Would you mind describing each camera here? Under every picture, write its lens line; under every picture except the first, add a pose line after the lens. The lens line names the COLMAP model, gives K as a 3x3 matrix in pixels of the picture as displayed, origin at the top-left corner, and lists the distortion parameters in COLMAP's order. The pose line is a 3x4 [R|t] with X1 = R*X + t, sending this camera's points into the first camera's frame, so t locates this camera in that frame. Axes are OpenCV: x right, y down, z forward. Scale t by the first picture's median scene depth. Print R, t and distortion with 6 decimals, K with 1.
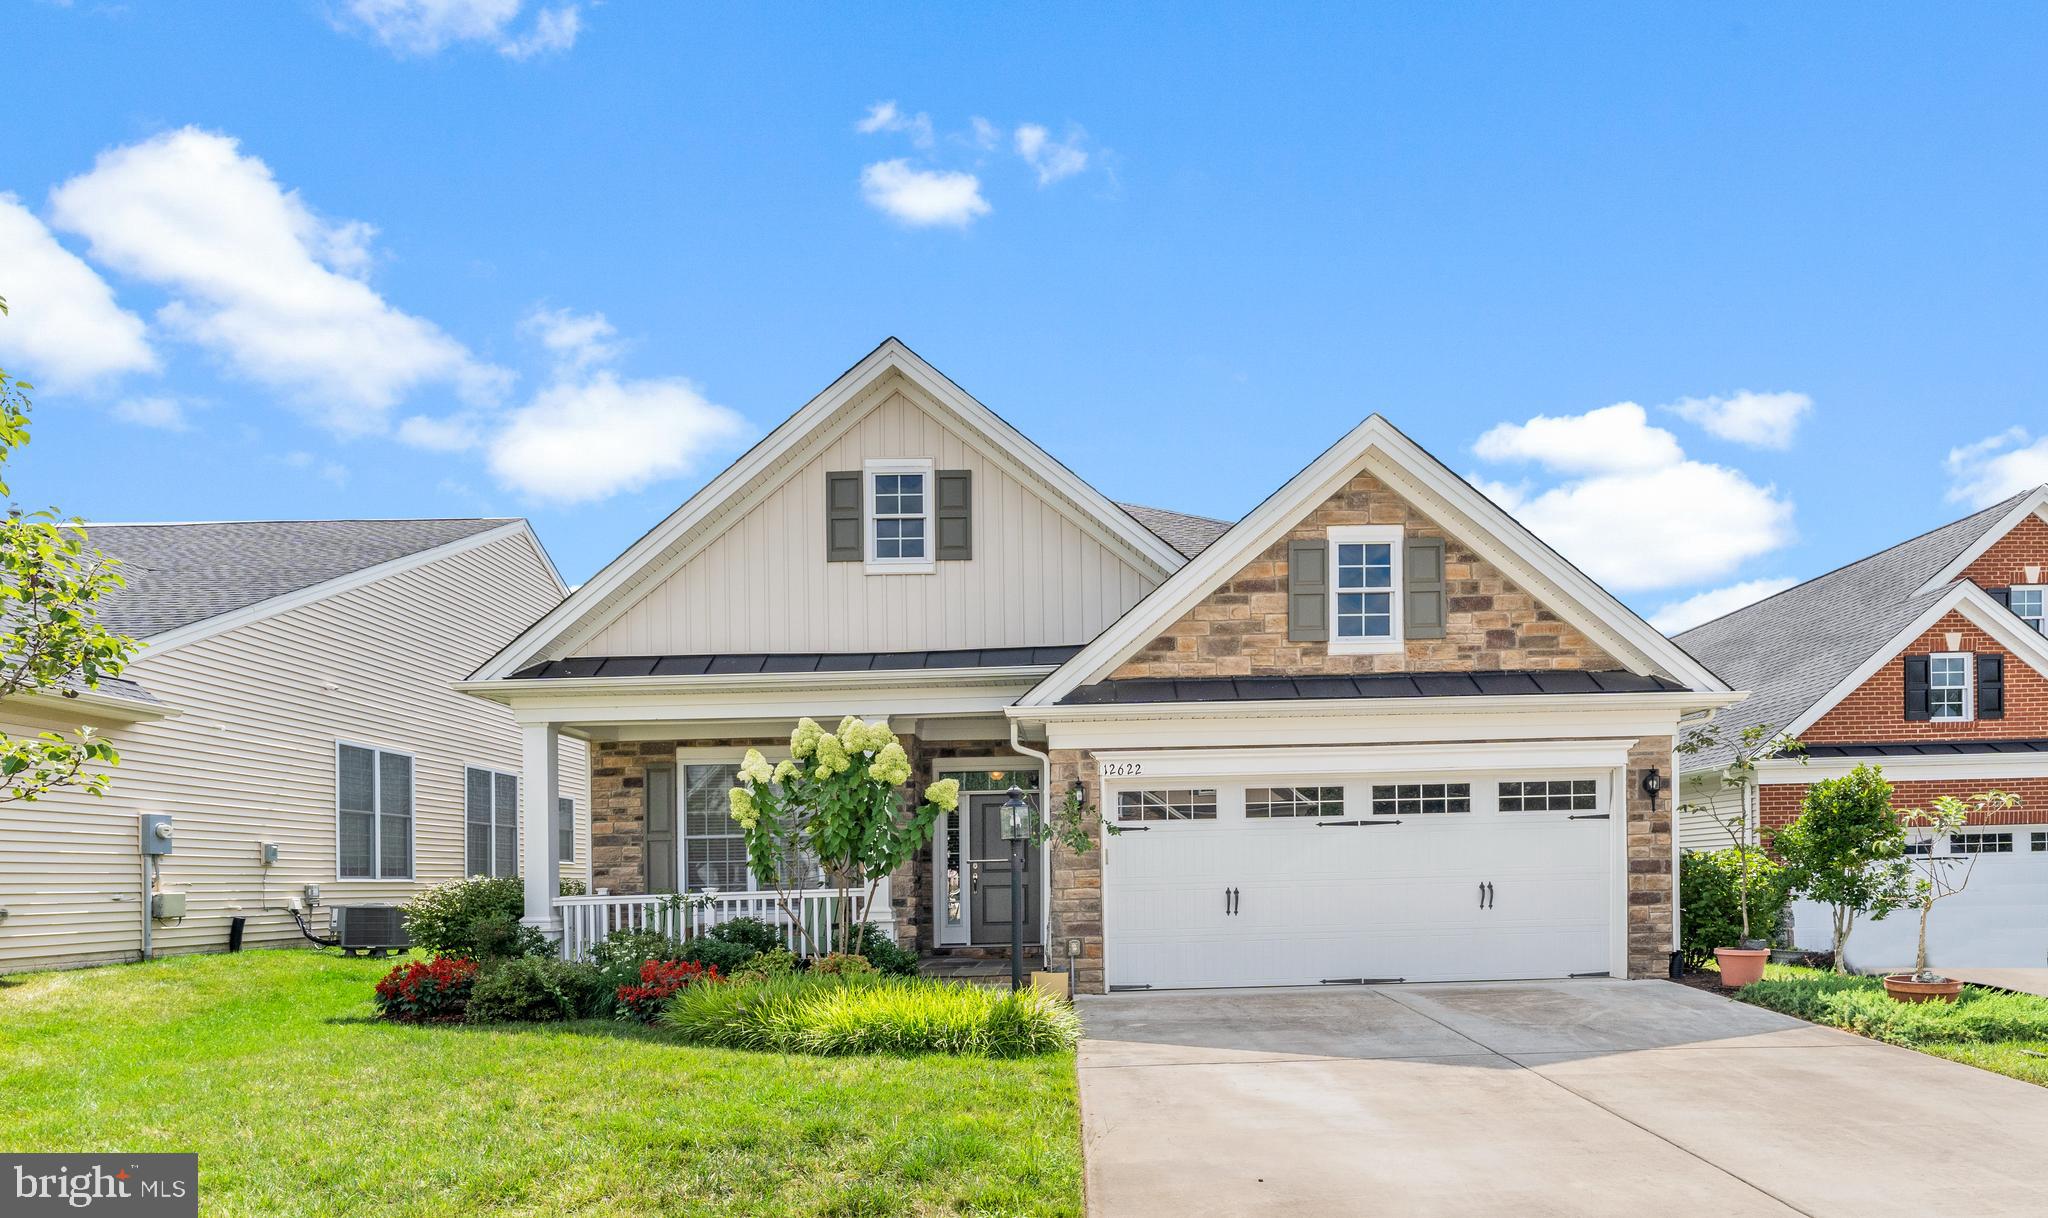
lens RADIAL K [[1147.2, 0, 1024.0], [0, 1147.2, 609.0], [0, 0, 1]] dist [-0.002729, -0.000388]
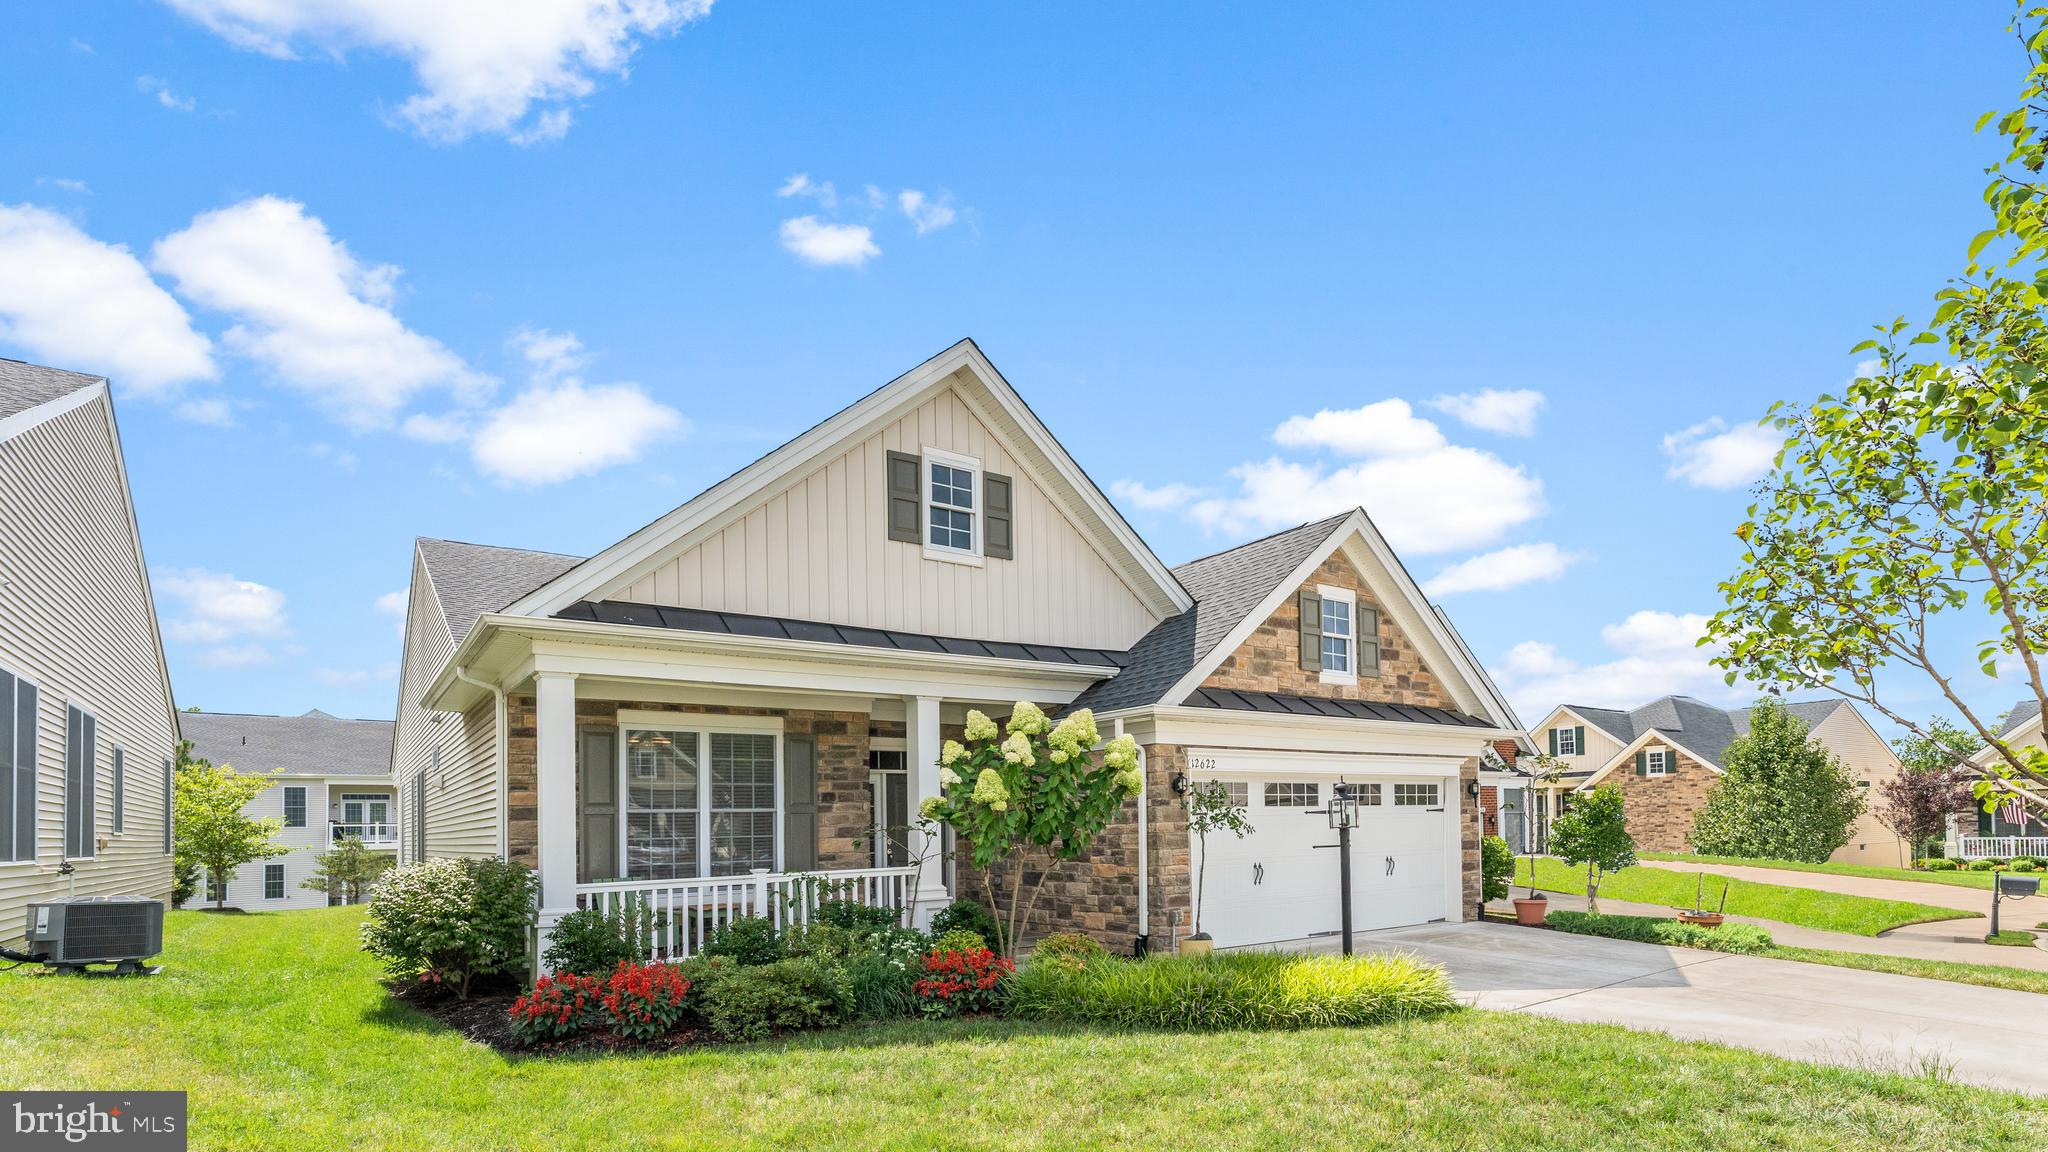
lens RADIAL K [[1011.7, 0, 1024.0], [0, 1011.7, 576.0], [0, 0, 1]] dist [-0.001533, -0.000447]
pose [[0.814832, 0.145239, 0.561208, -0.668609], [-0.129826, 0.989236, -0.067514, 0.041231], [-0.564973, -0.017847, 0.824917, 0.237173]]
